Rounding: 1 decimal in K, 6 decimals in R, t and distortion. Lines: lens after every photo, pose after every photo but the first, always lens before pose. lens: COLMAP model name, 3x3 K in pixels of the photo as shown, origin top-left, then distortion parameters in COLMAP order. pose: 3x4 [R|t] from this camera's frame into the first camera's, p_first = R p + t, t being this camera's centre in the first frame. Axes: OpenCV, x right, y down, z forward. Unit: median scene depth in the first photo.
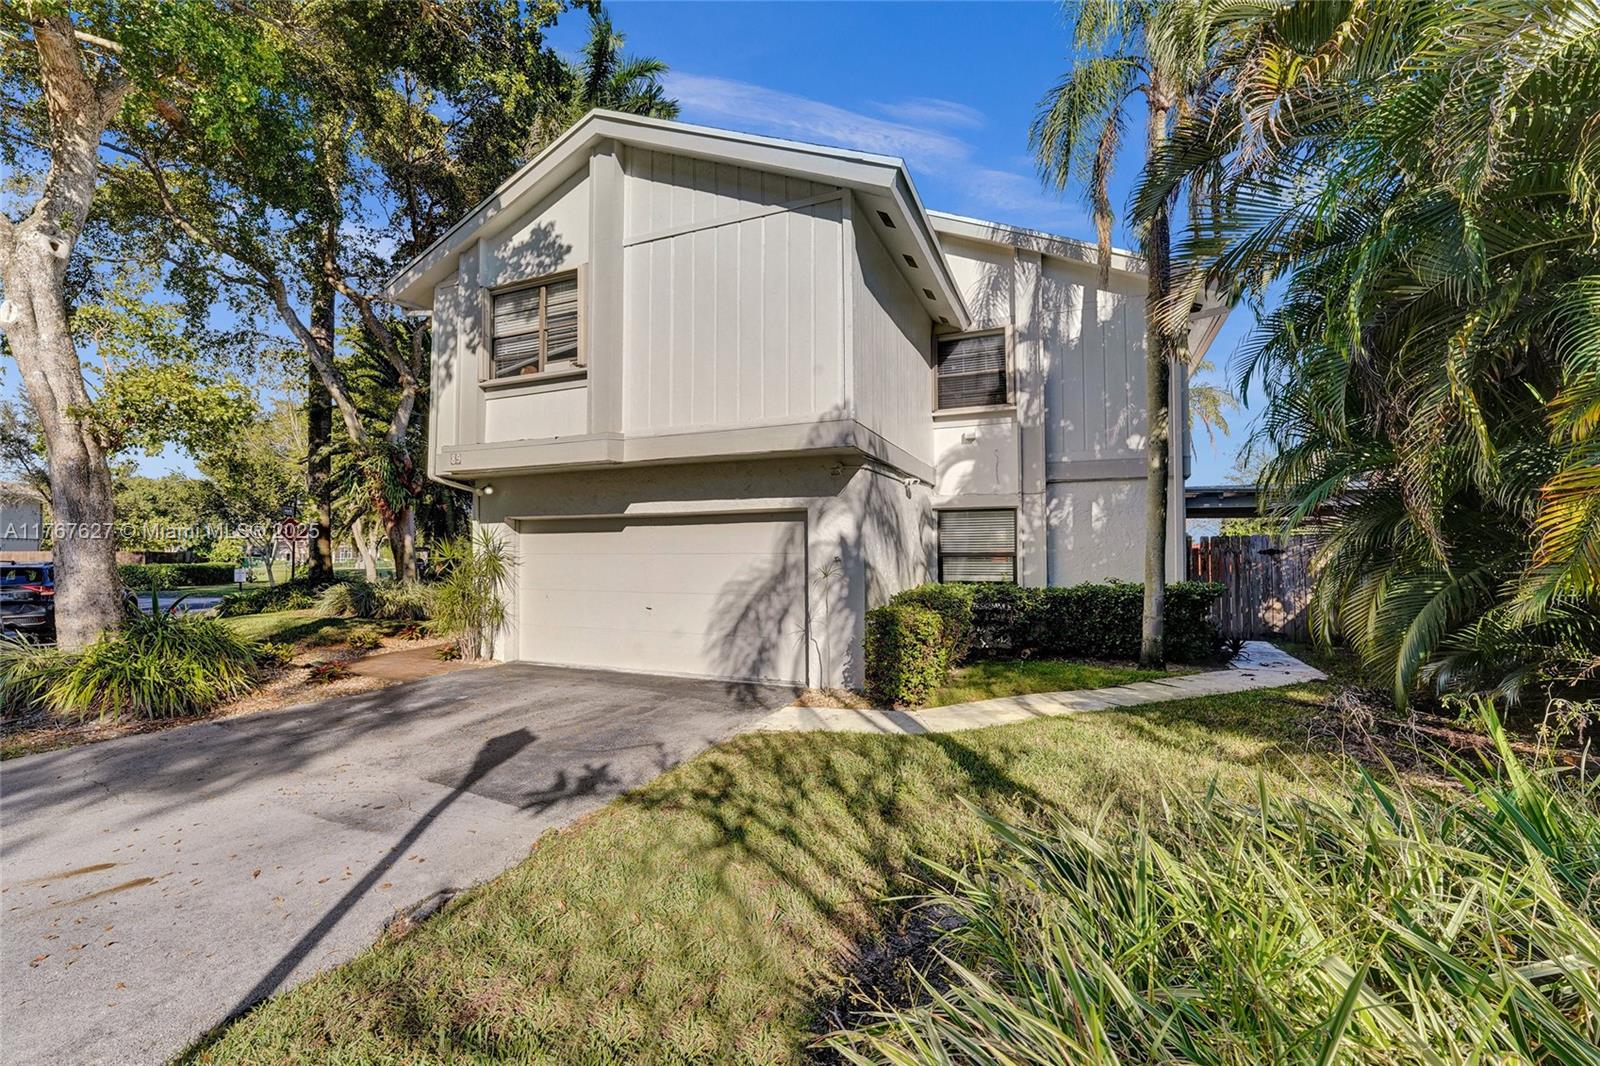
lens RADIAL K [[674.9, 0, 797.3], [0, 674.9, 535.3], [0, 0, 1]] dist [-0.022278, 0.001932]
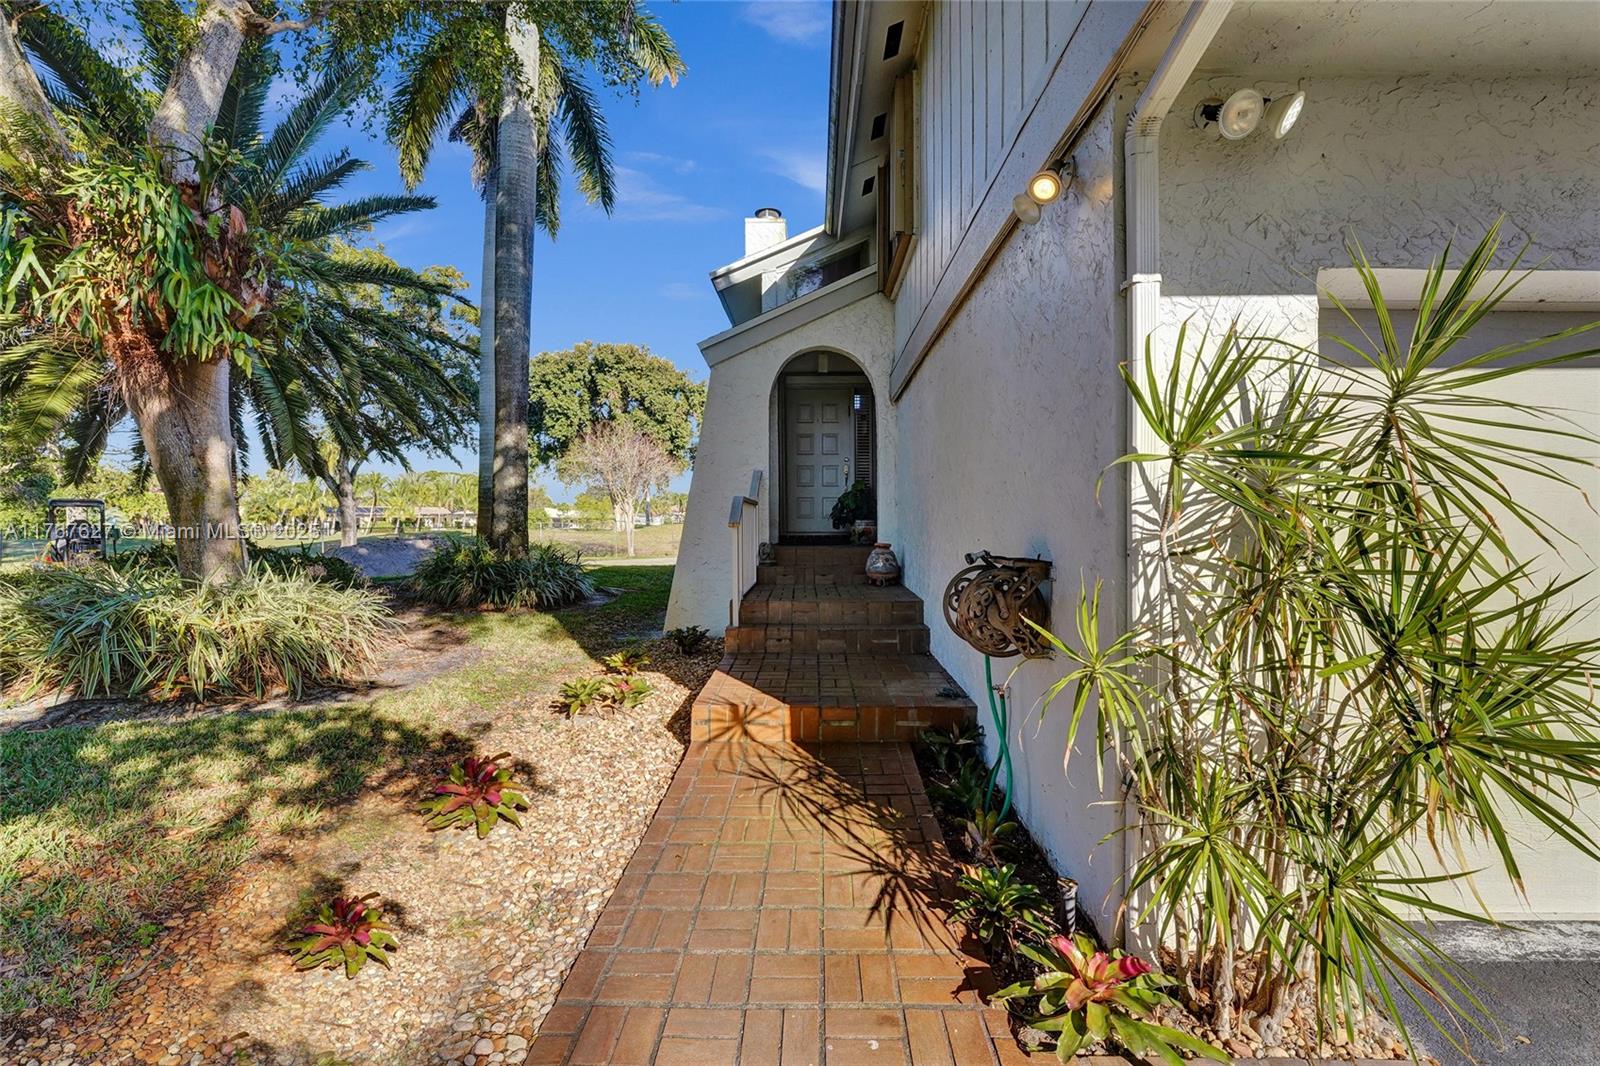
lens RADIAL K [[674.9, 0, 799.4], [0, 674.9, 528.5], [0, 0, 1]] dist [-0.022278, 0.001932]
pose [[0.932906, -0.002745, 0.360110, -0.426733], [-0.009932, 0.999394, 0.033347, 0.032571], [-0.359983, -0.034687, 0.932314, 0.571616]]
